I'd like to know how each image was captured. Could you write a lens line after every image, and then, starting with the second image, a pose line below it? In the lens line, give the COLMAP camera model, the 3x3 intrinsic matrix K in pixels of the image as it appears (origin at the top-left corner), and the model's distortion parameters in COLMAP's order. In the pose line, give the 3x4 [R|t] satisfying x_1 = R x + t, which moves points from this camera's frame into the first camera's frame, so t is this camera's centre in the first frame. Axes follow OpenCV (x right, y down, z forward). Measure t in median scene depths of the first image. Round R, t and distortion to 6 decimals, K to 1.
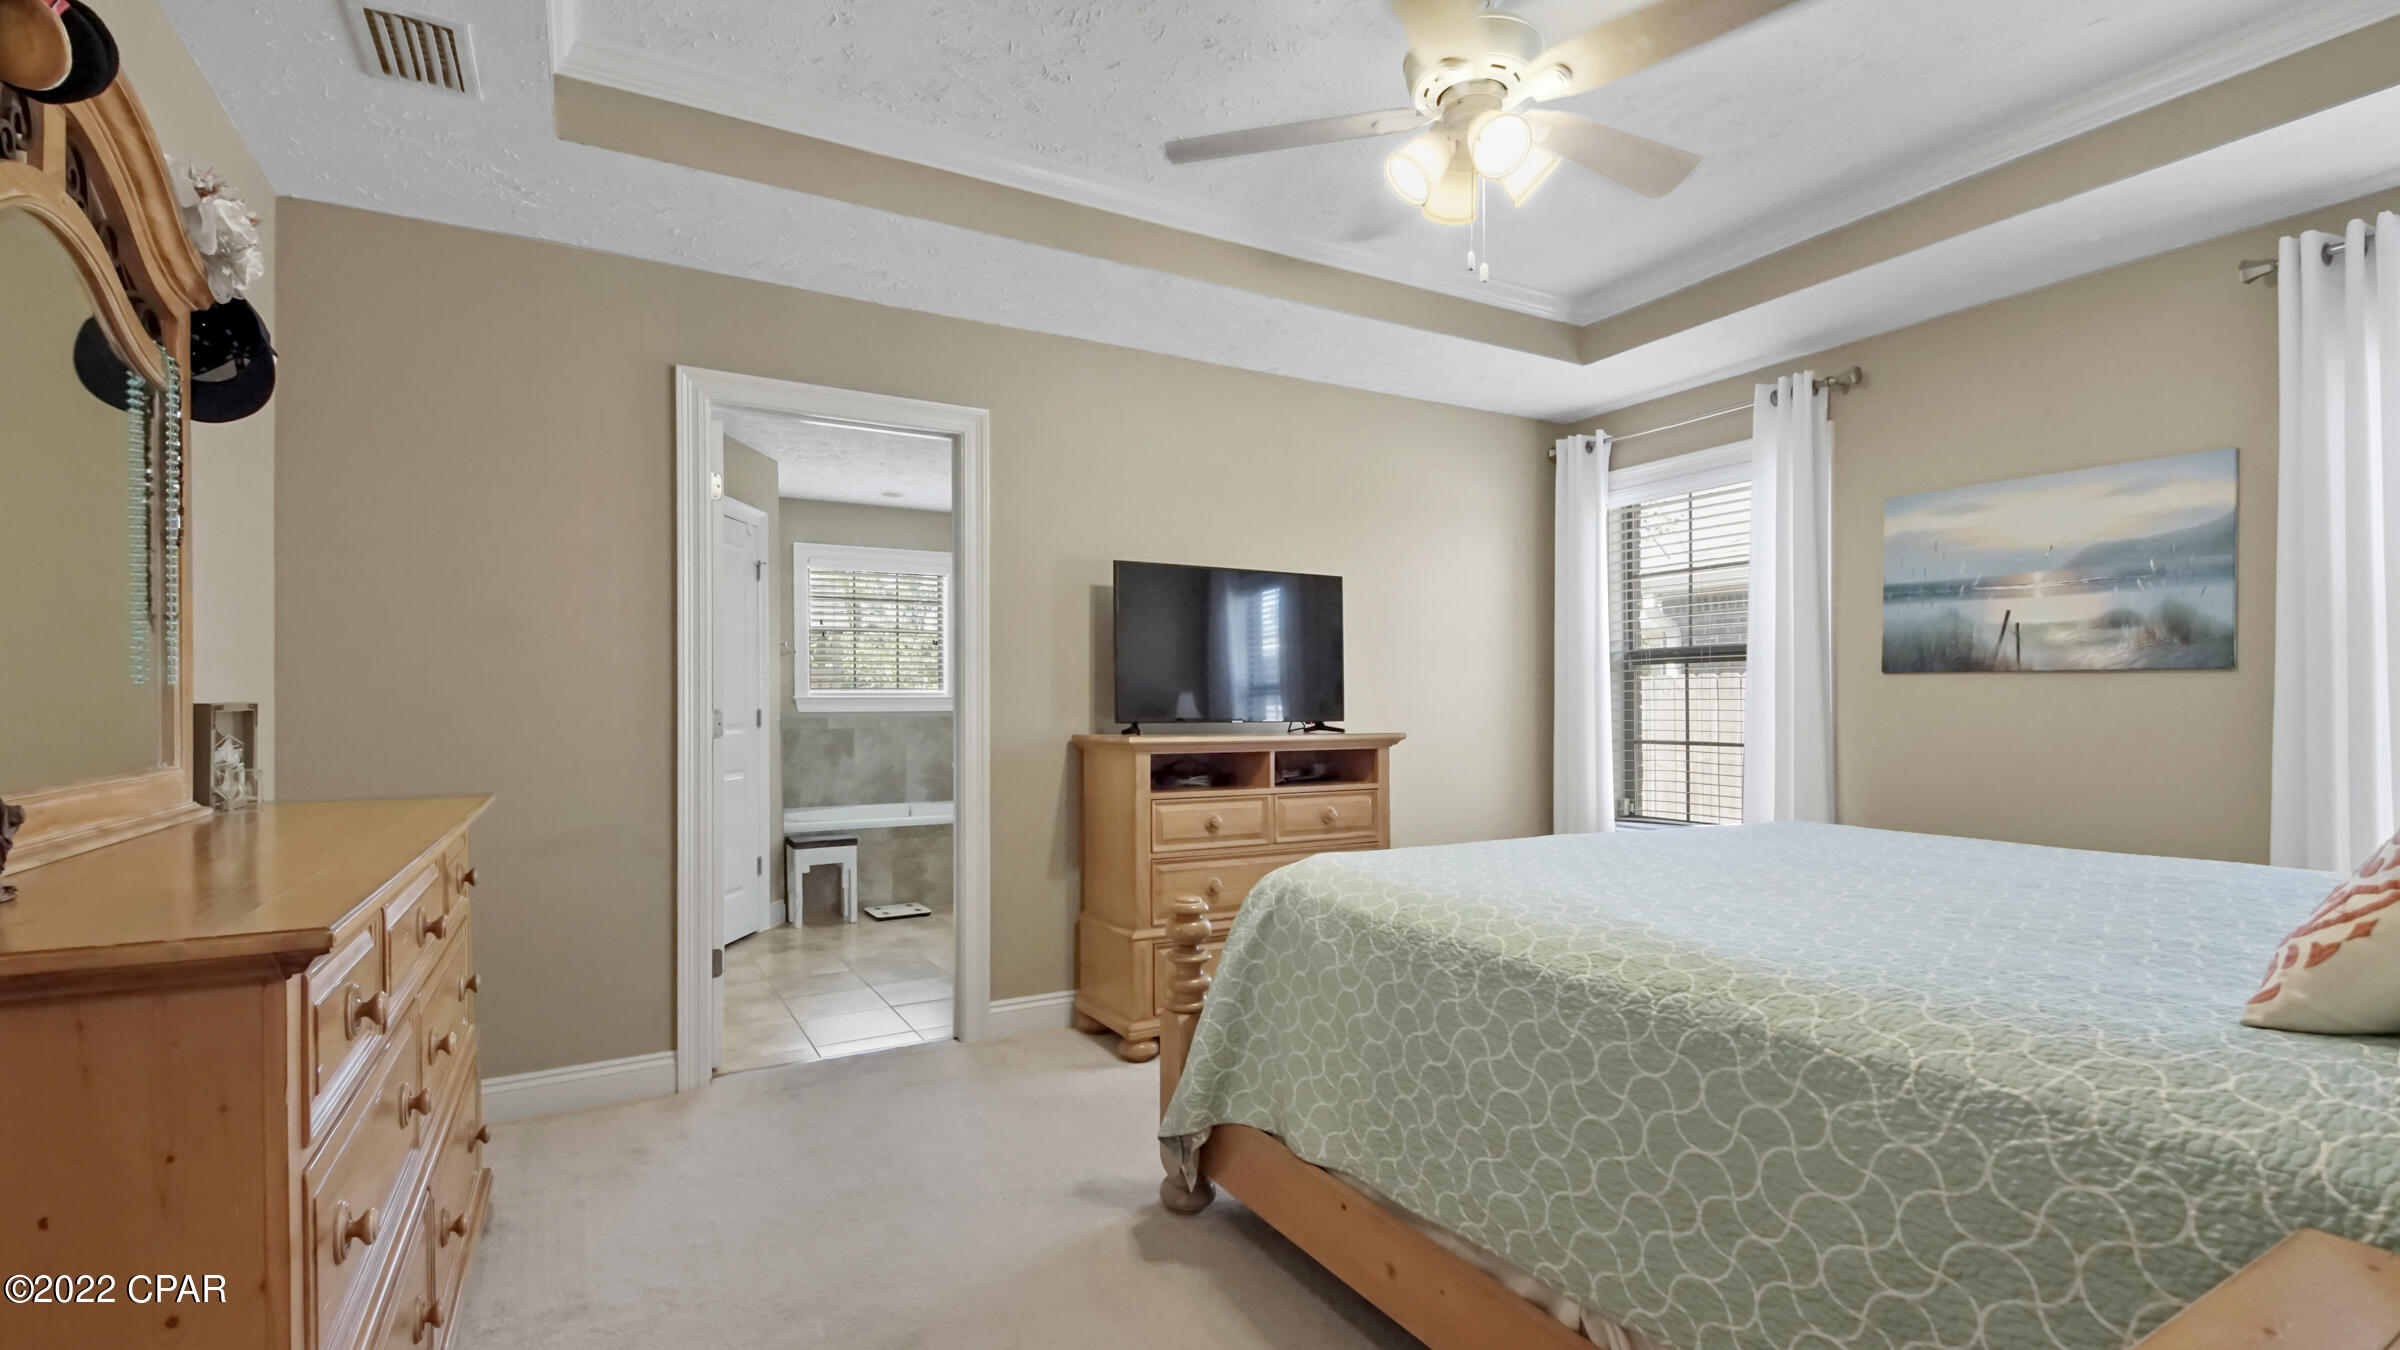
lens RADIAL K [[1043.0, 0, 1215.5], [0, 1043.0, 698.3], [0, 0, 1]] dist [0.008440, -0.001420]
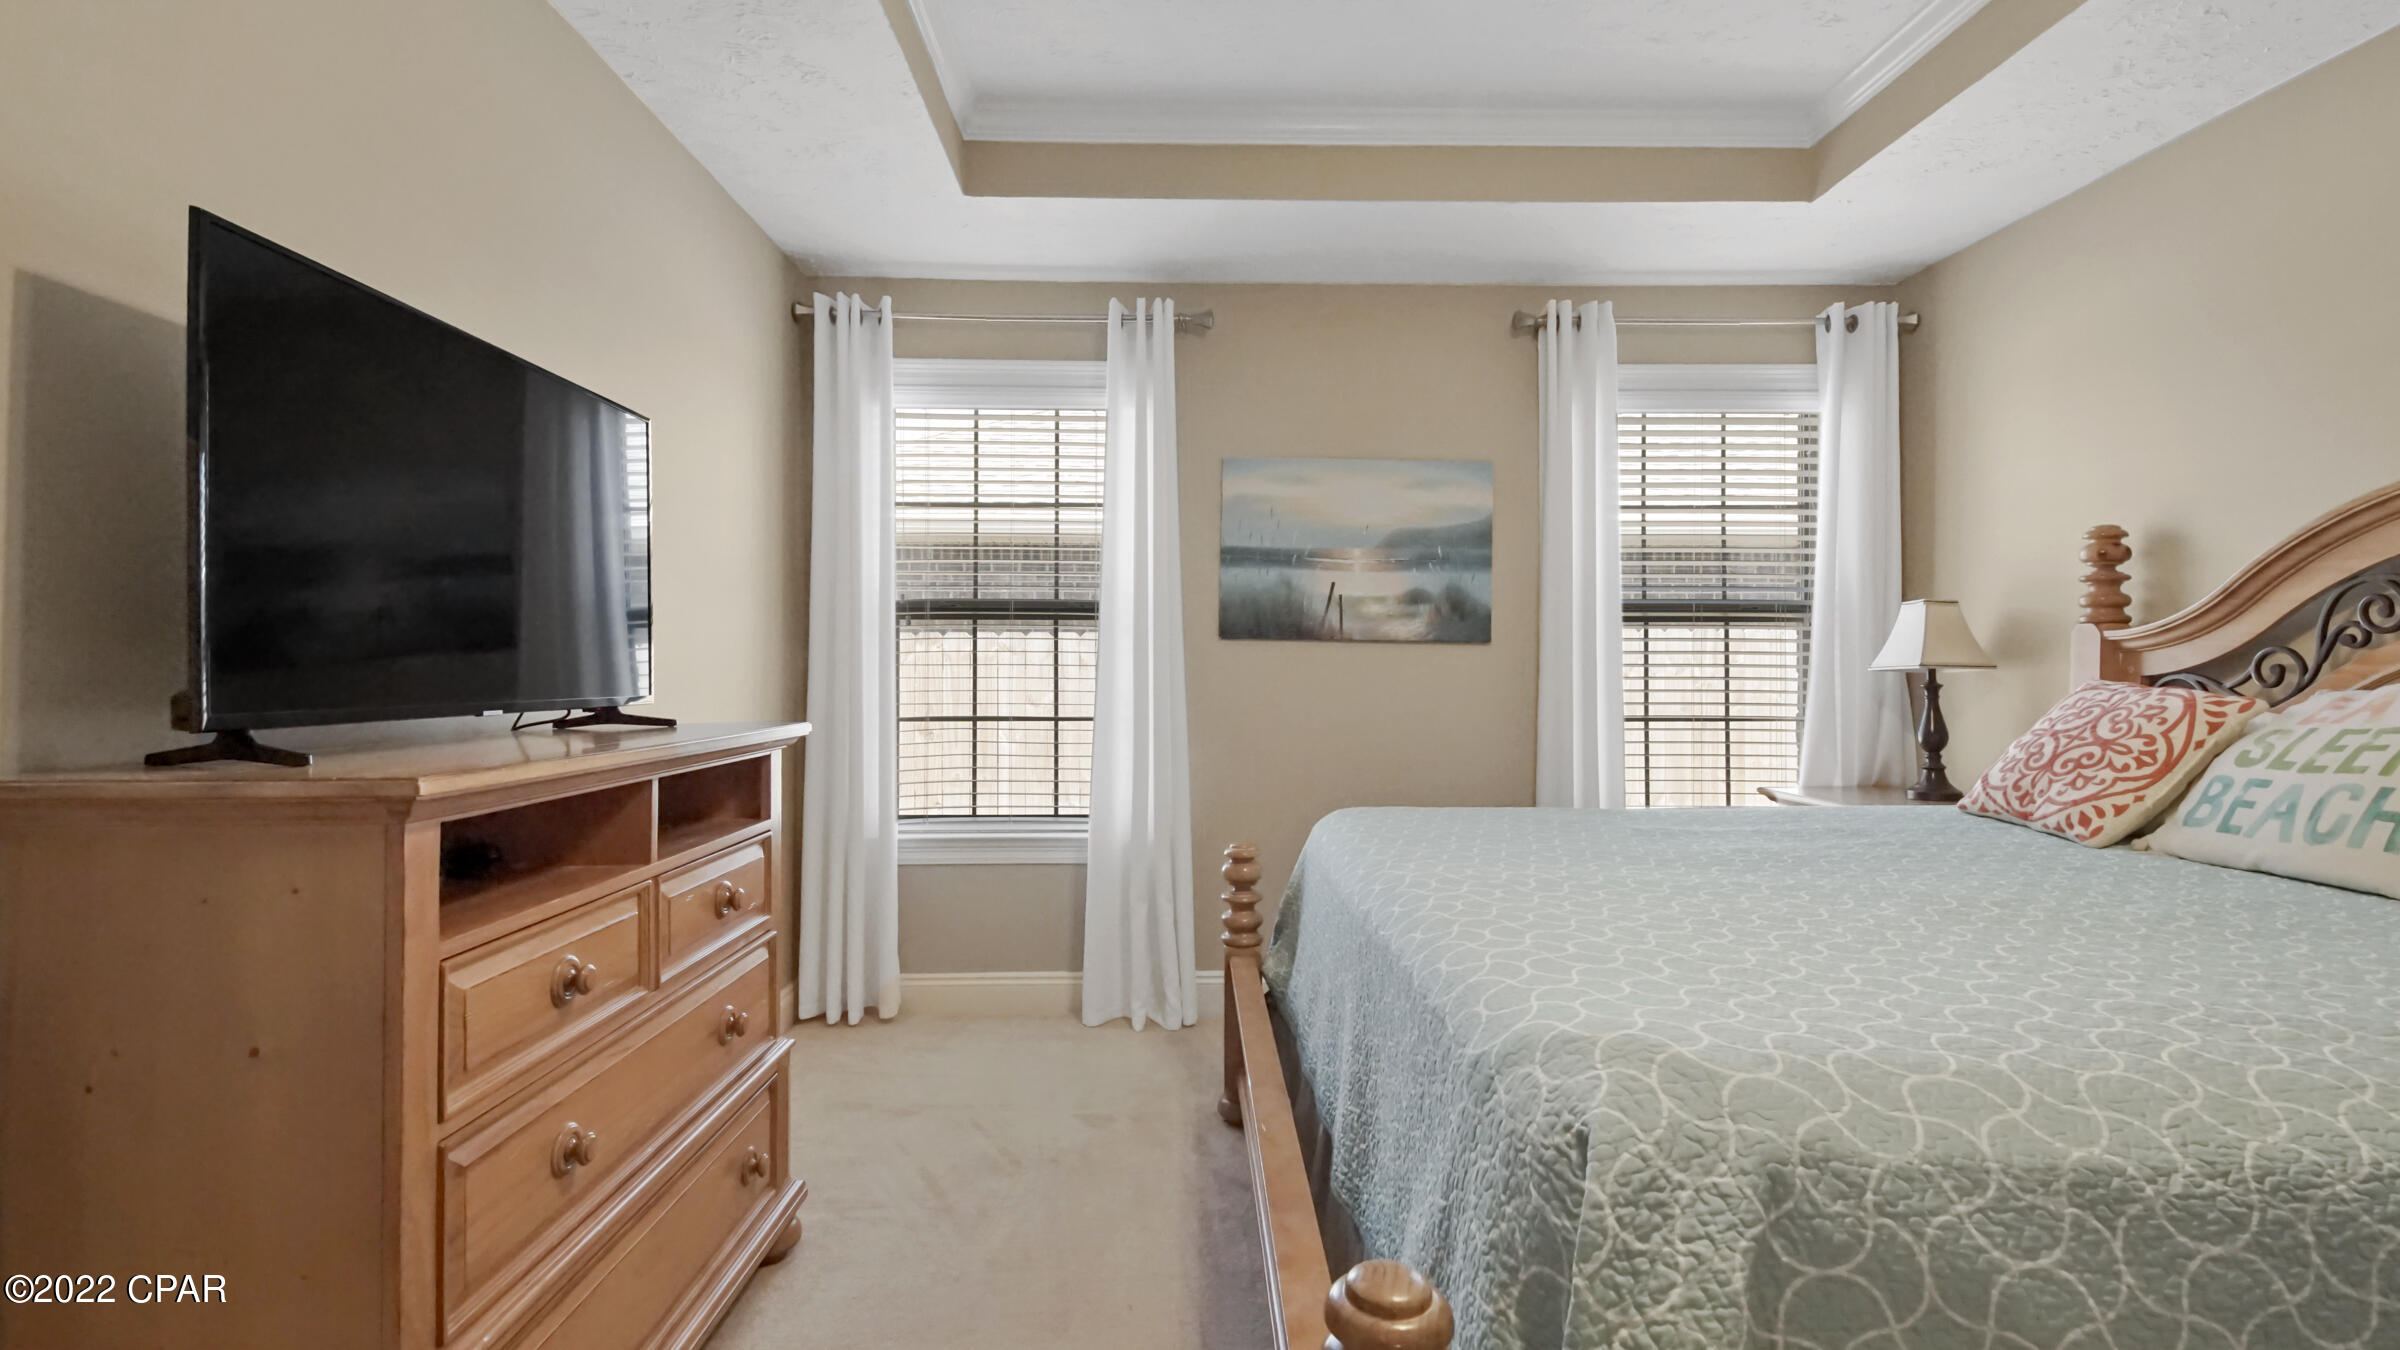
lens RADIAL K [[1043.0, 0, 1193.4], [0, 1043.0, 658.6], [0, 0, 1]] dist [0.008440, -0.001420]
pose [[0.485750, 0.008860, 0.874053, -0.219566], [-0.006029, 0.999959, -0.006786, 0.001141], [-0.874077, -0.001974, 0.485784, 0.581306]]
